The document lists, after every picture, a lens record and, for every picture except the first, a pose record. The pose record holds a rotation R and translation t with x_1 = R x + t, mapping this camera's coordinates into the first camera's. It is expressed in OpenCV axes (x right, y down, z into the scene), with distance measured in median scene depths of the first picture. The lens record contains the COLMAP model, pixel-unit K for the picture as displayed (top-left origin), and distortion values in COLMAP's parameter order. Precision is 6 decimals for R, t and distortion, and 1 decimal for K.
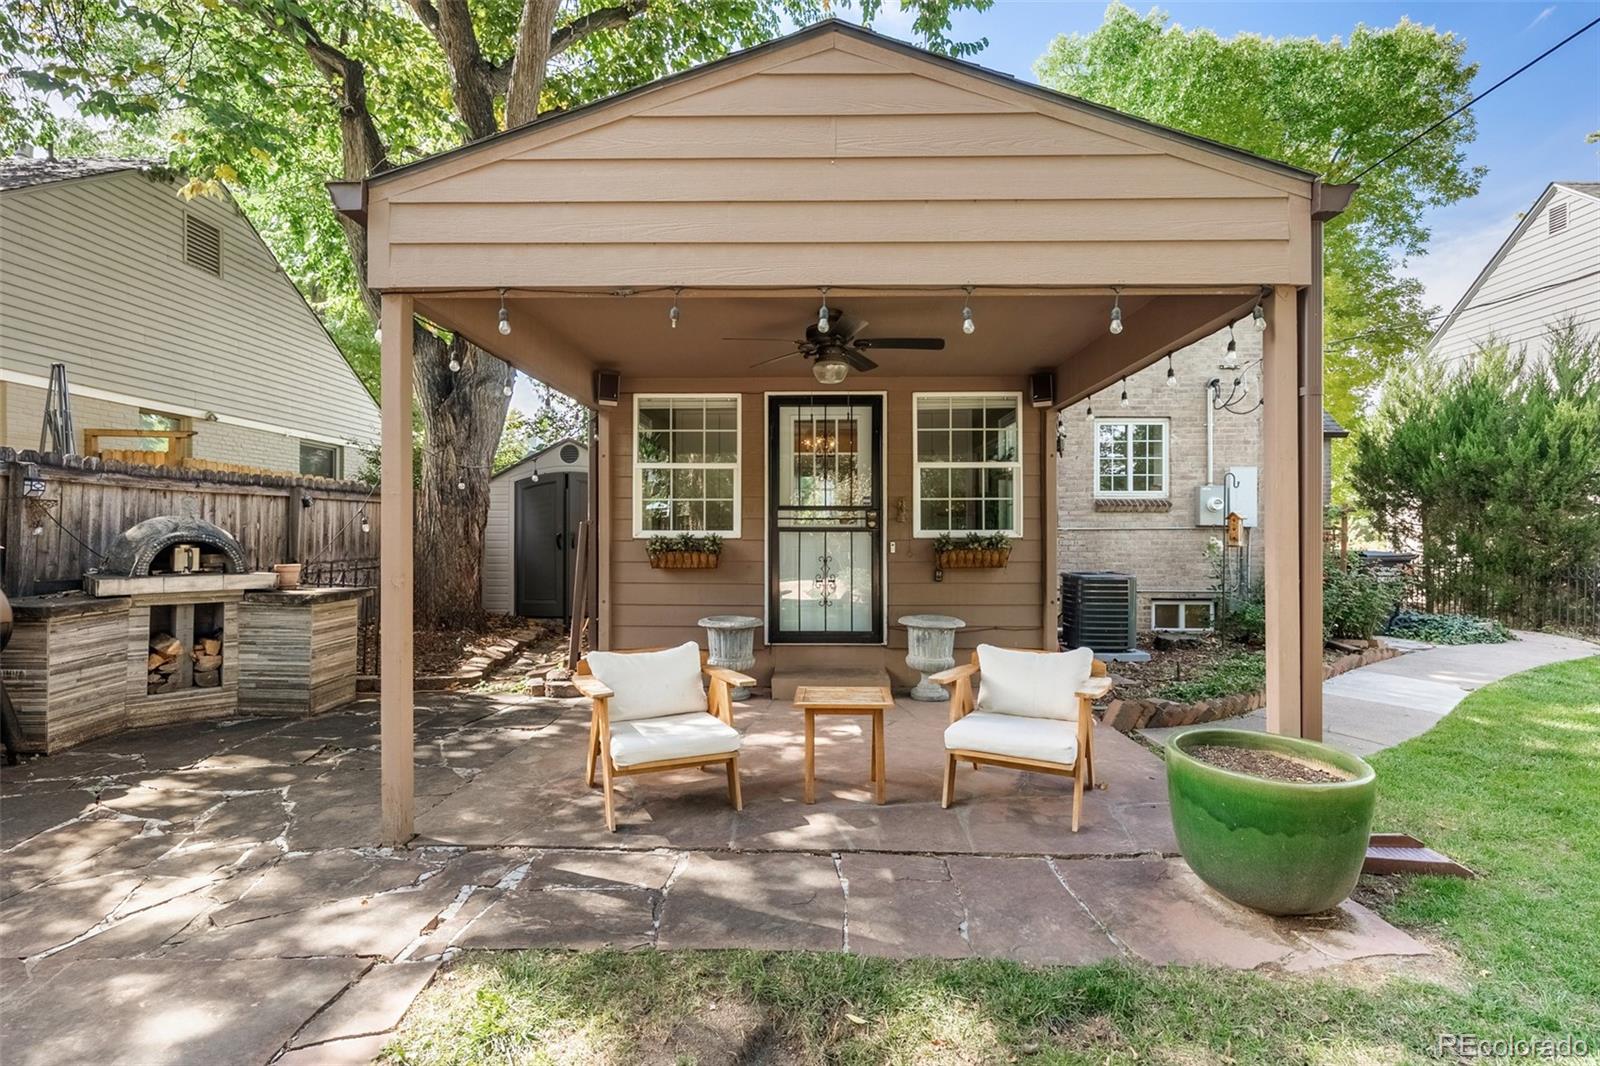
lens RADIAL K [[735.6, 0, 800.0], [0, 735.6, 533.0], [0, 0, 1]] dist [0.003089, -0.000035]
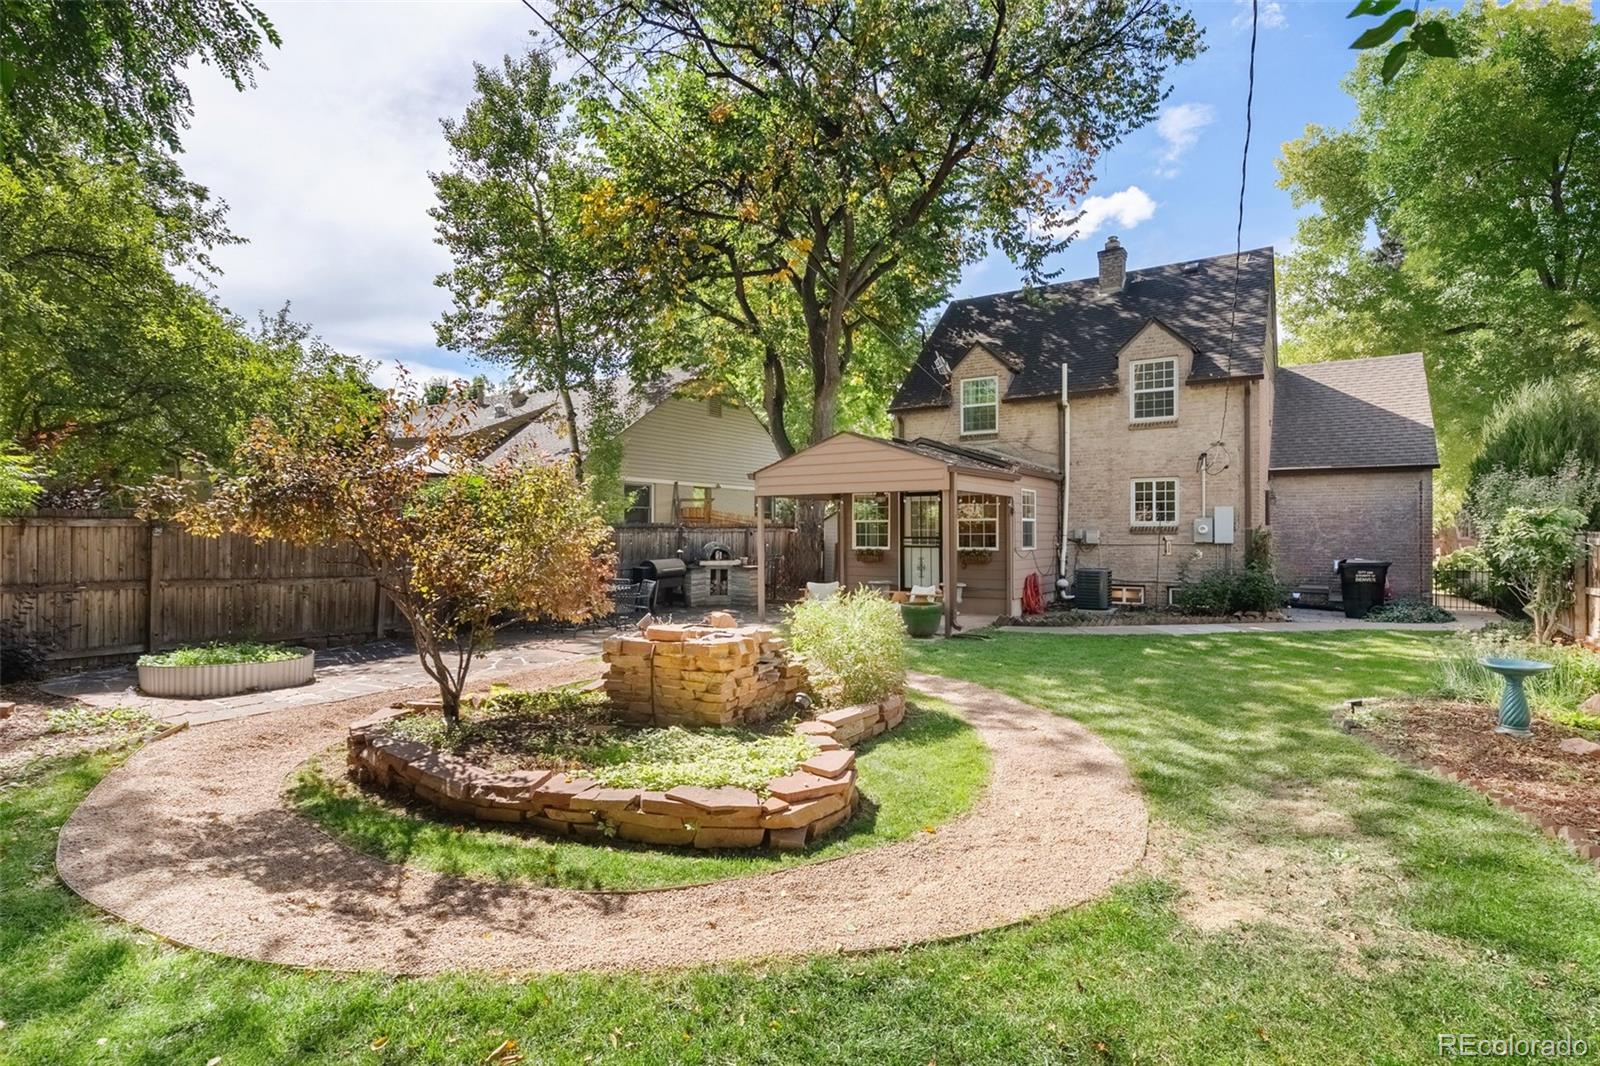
lens RADIAL K [[762.5, 0, 800.0], [0, 762.5, 533.0], [0, 0, 1]] dist [0.001733, -0.001117]
pose [[0.851296, -0.002476, -0.524680, 1.063326], [0.004247, 0.999989, 0.002172, -0.059535], [0.524669, -0.004078, 0.851296, -1.437639]]
